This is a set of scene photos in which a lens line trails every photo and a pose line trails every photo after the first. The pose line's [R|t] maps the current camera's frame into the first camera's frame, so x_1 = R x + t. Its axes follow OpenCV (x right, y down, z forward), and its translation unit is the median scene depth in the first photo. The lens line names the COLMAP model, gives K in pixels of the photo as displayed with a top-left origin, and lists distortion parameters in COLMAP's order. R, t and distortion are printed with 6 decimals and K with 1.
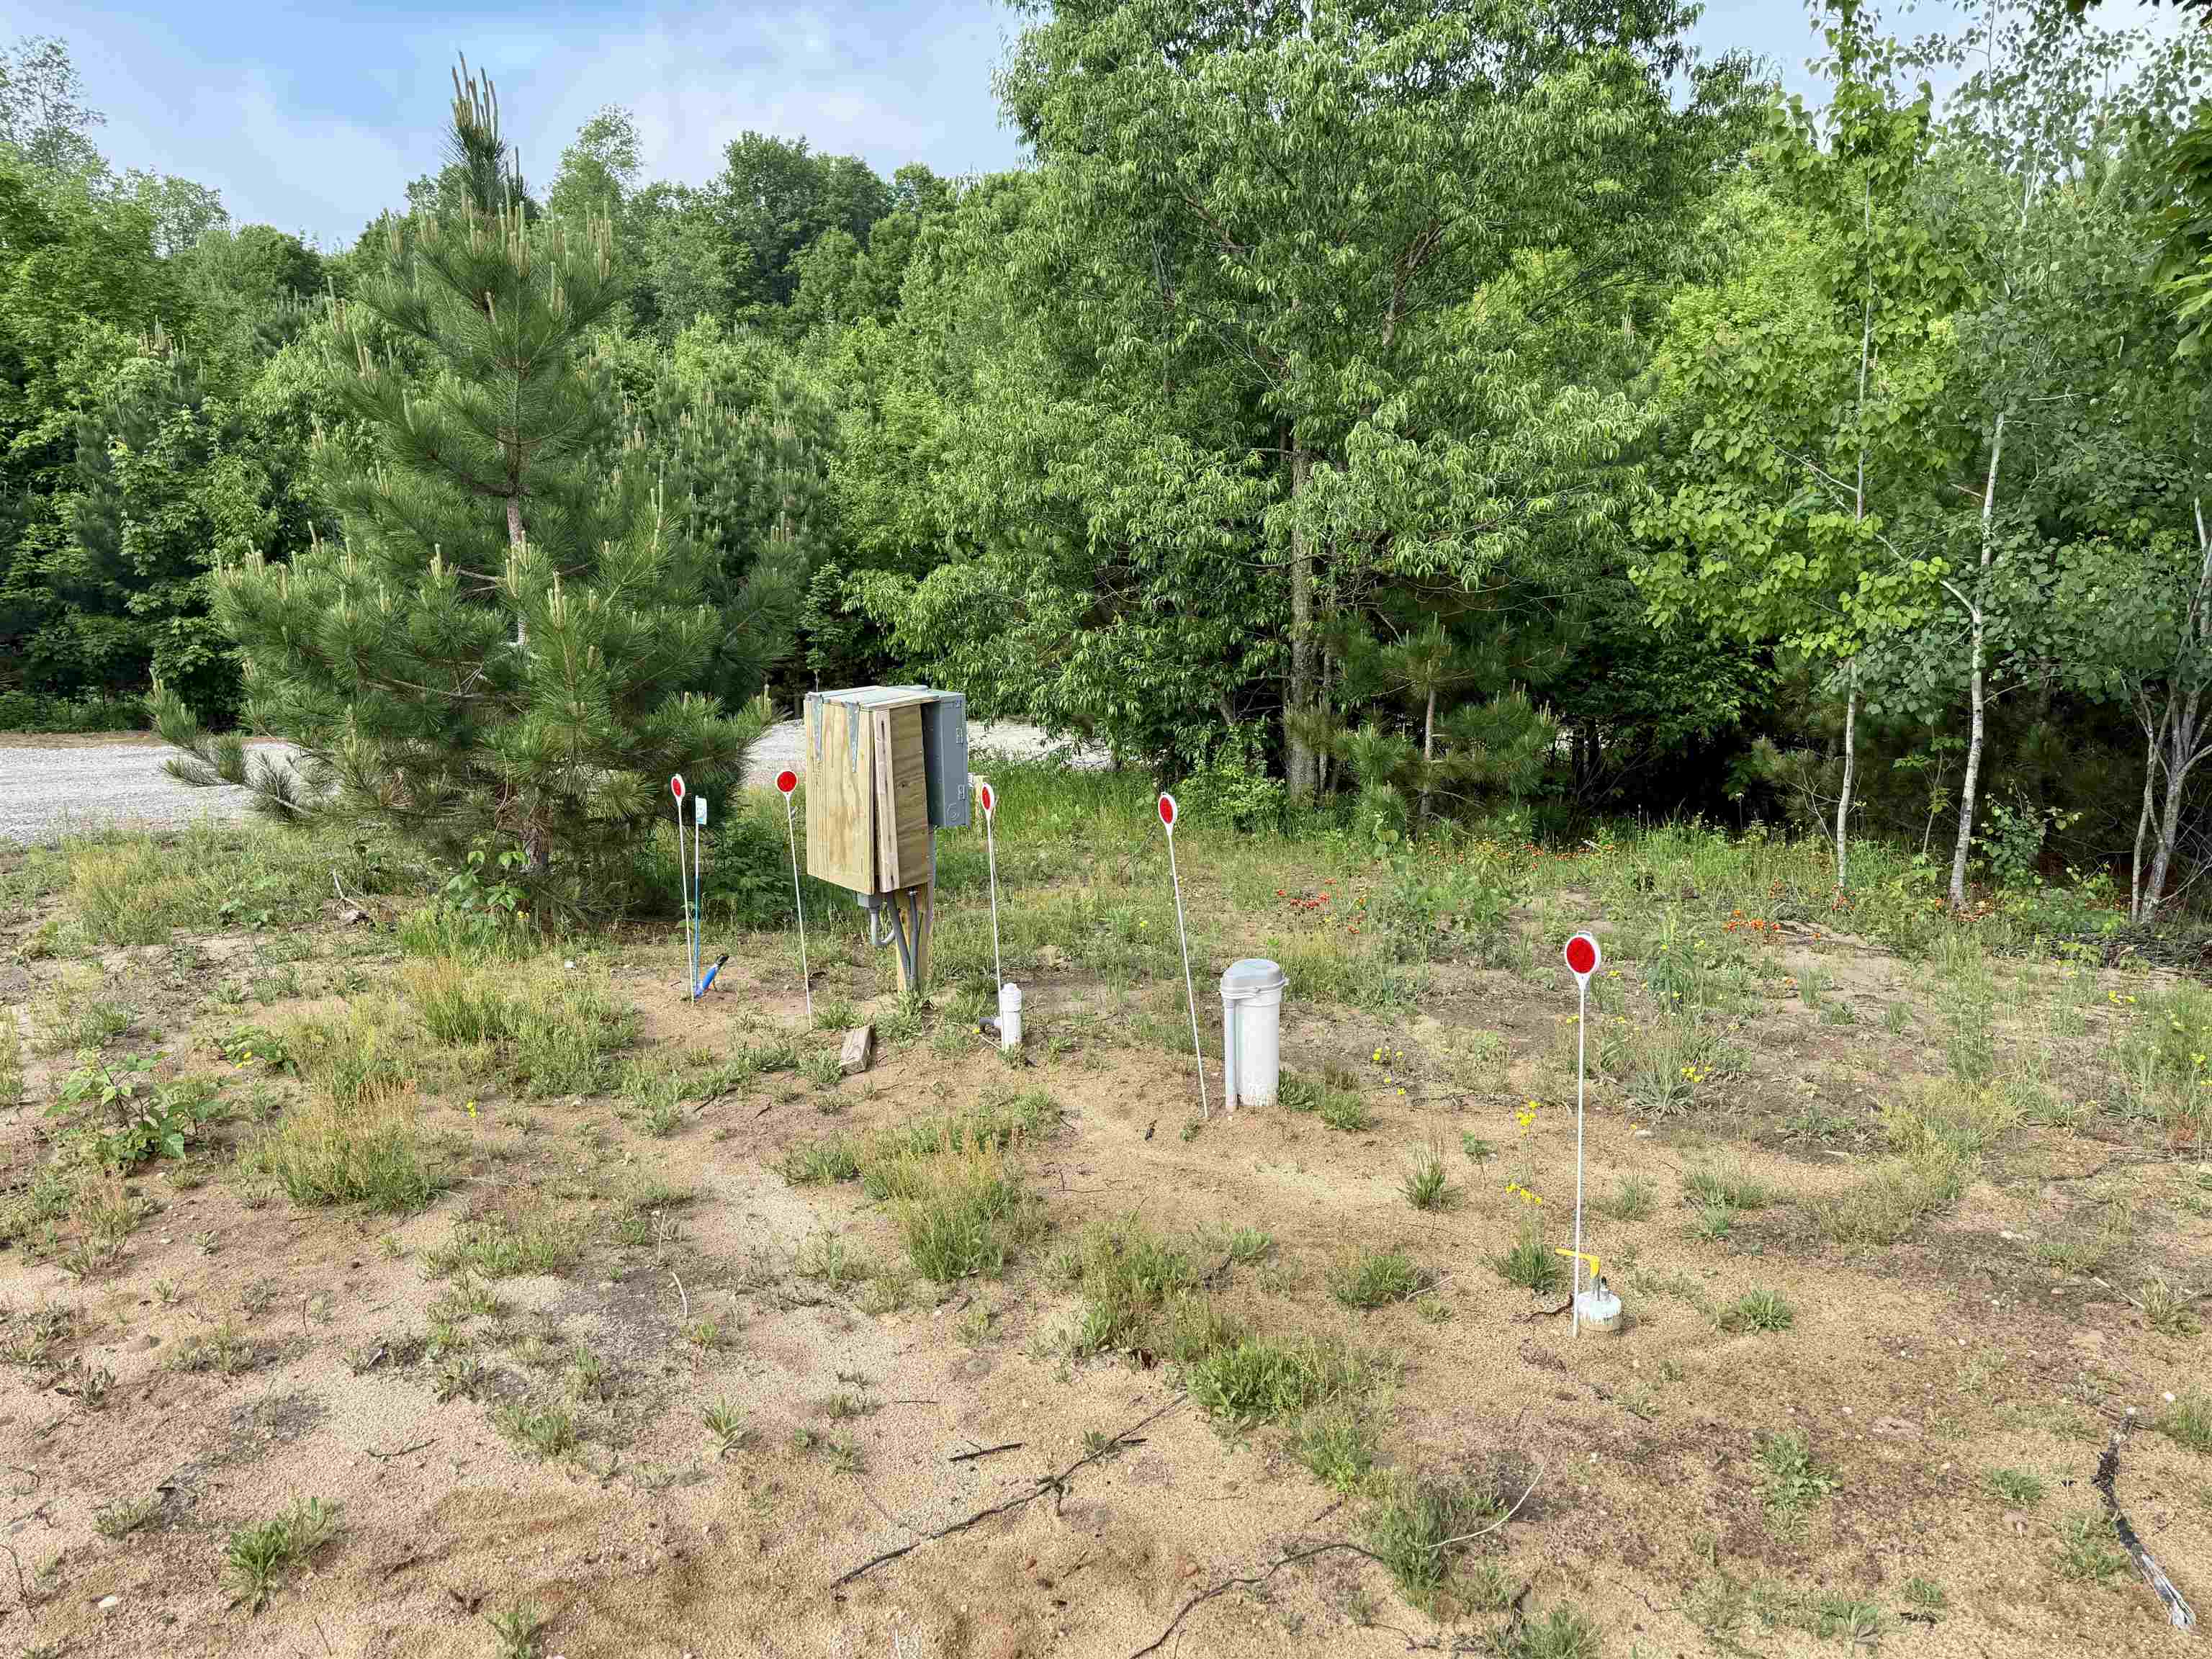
lens RADIAL K [[1553.2, 0, 1106.5], [0, 1553.2, 855.0], [0, 0, 1]] dist [-0.003420, -0.010620]
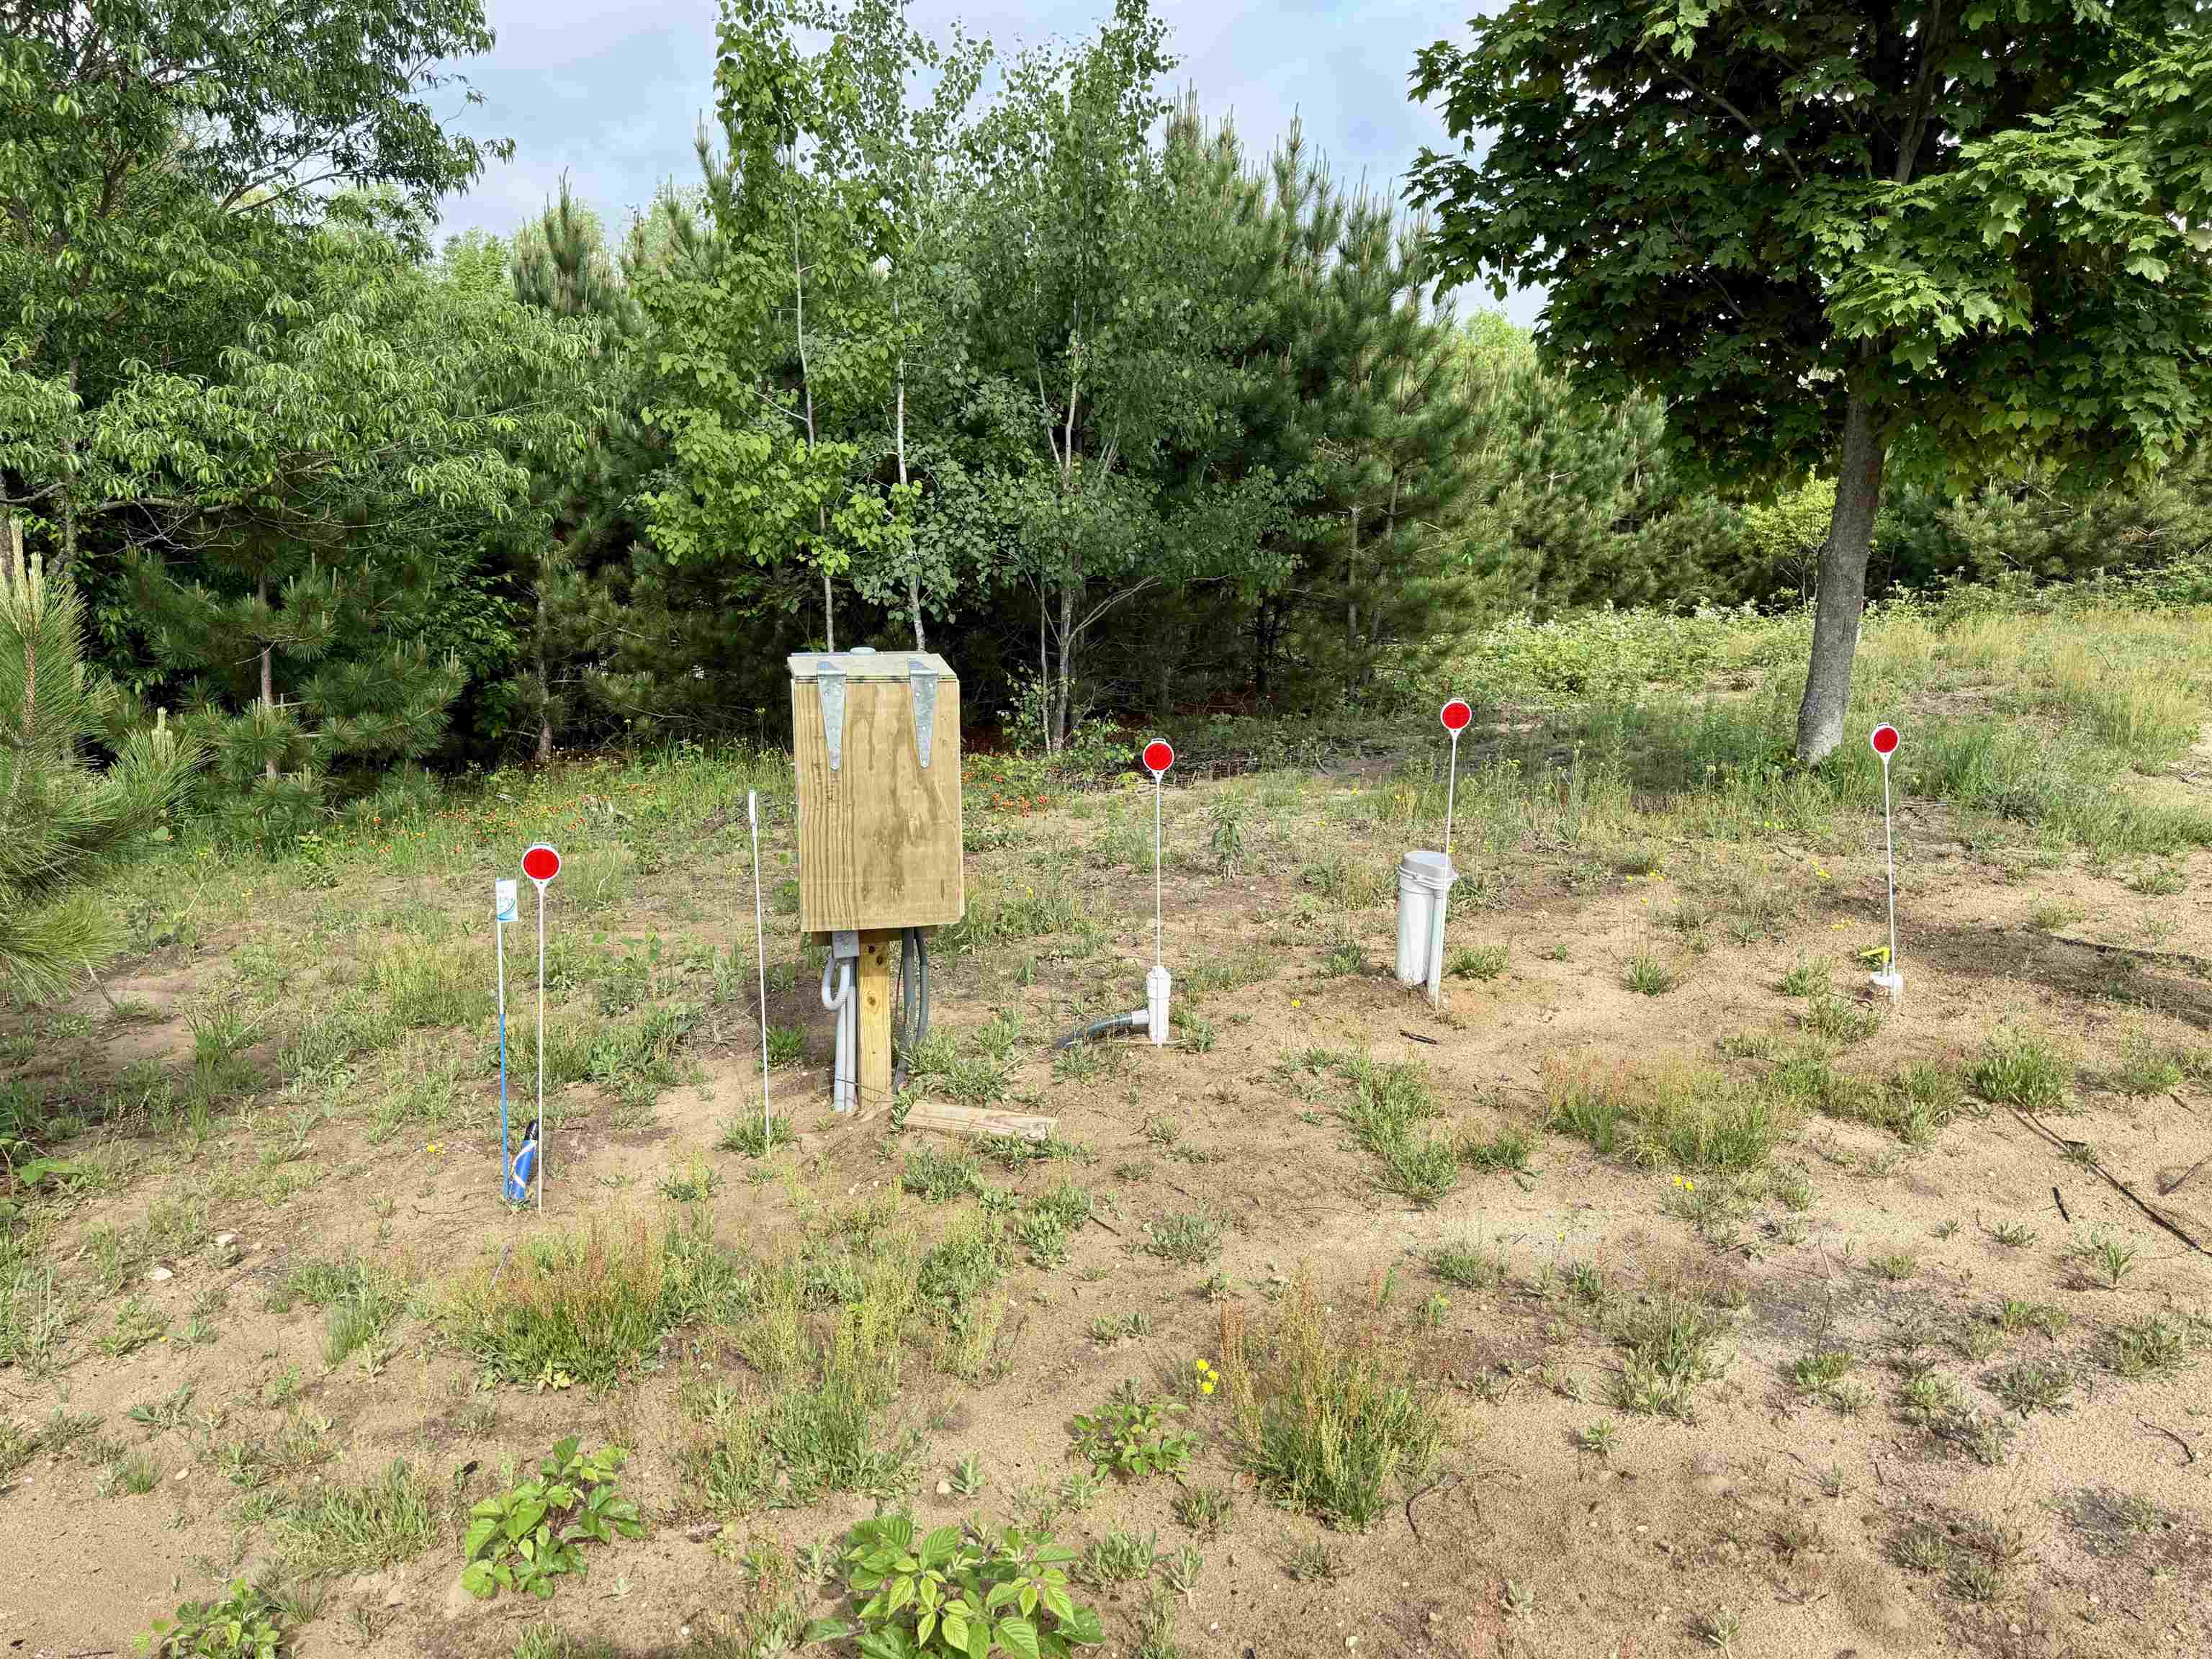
lens RADIAL K [[1553.2, 0, 1106.5], [0, 1553.2, 855.0], [0, 0, 1]] dist [-0.003420, -0.010620]
pose [[0.458422, -0.214946, 0.862350, -0.208913], [0.175974, 0.973054, 0.148993, -0.029933], [-0.871138, 0.083450, 0.483895, 0.152470]]
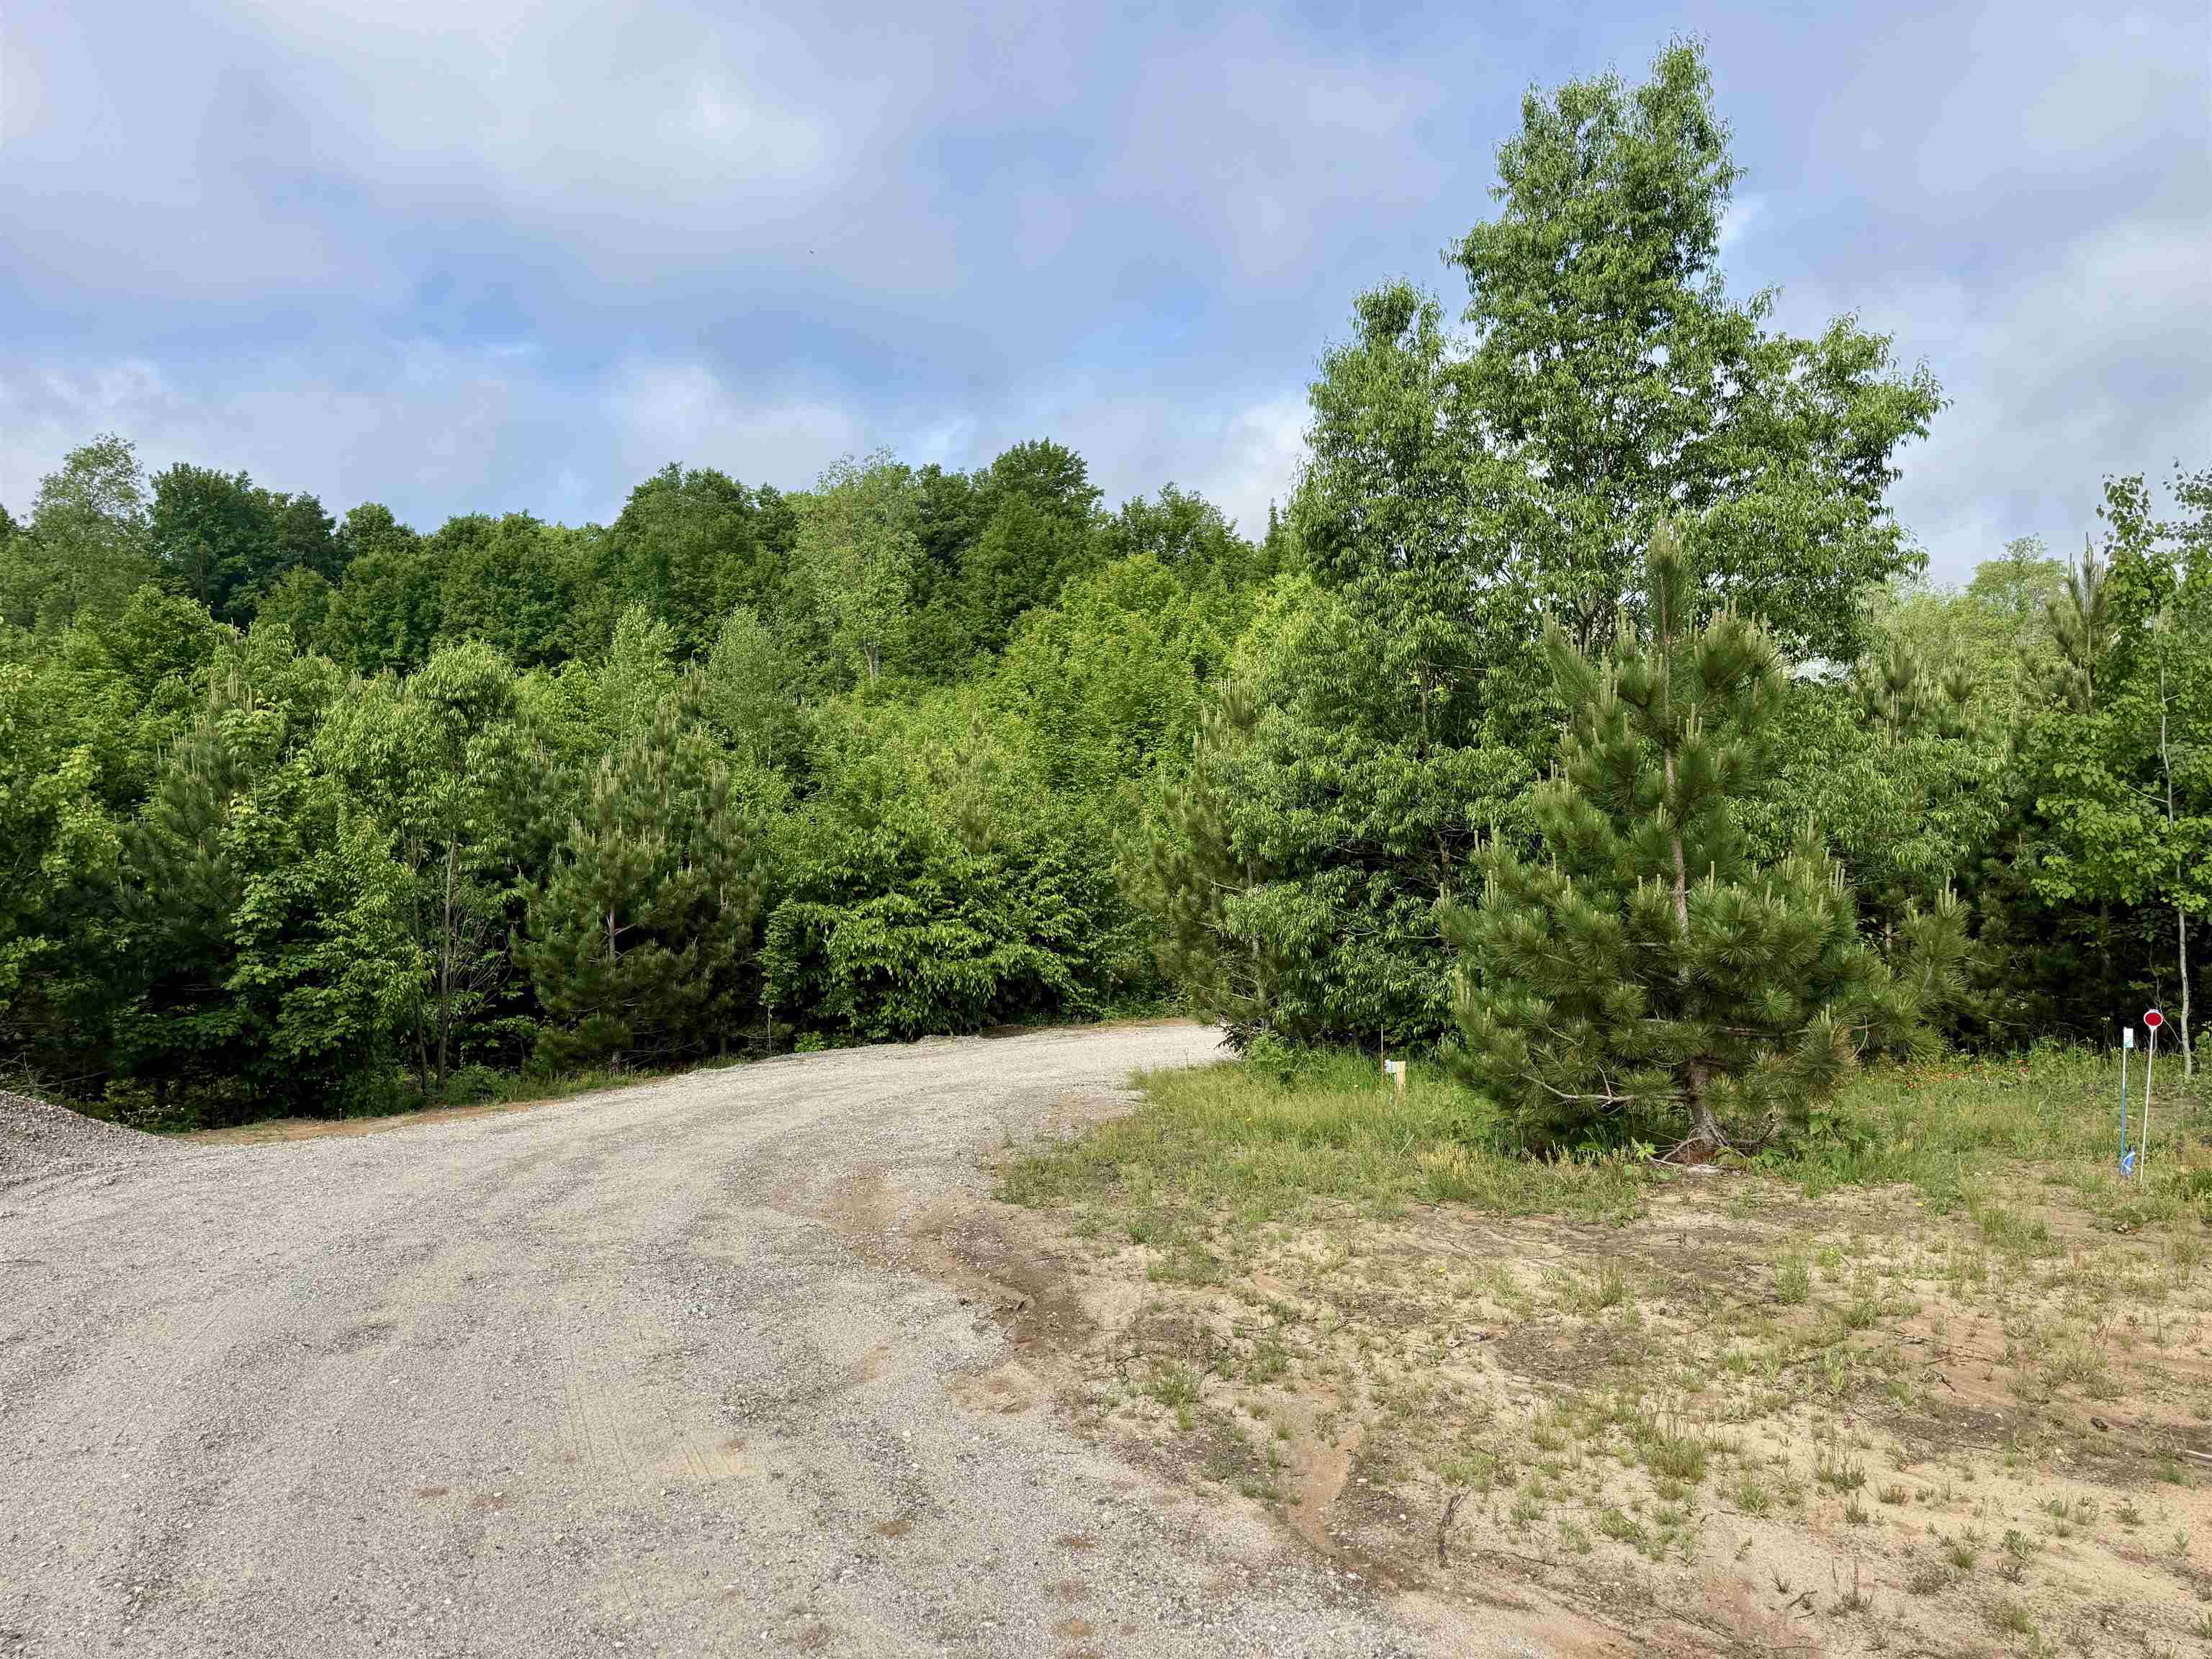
lens RADIAL K [[1553.2, 0, 1106.5], [0, 1553.2, 855.0], [0, 0, 1]] dist [-0.003420, -0.010620]
pose [[0.922918, -0.037084, 0.383206, -0.519630], [0.115128, 0.976388, -0.182788, -0.012769], [-0.367380, 0.212817, 0.905396, 0.009410]]
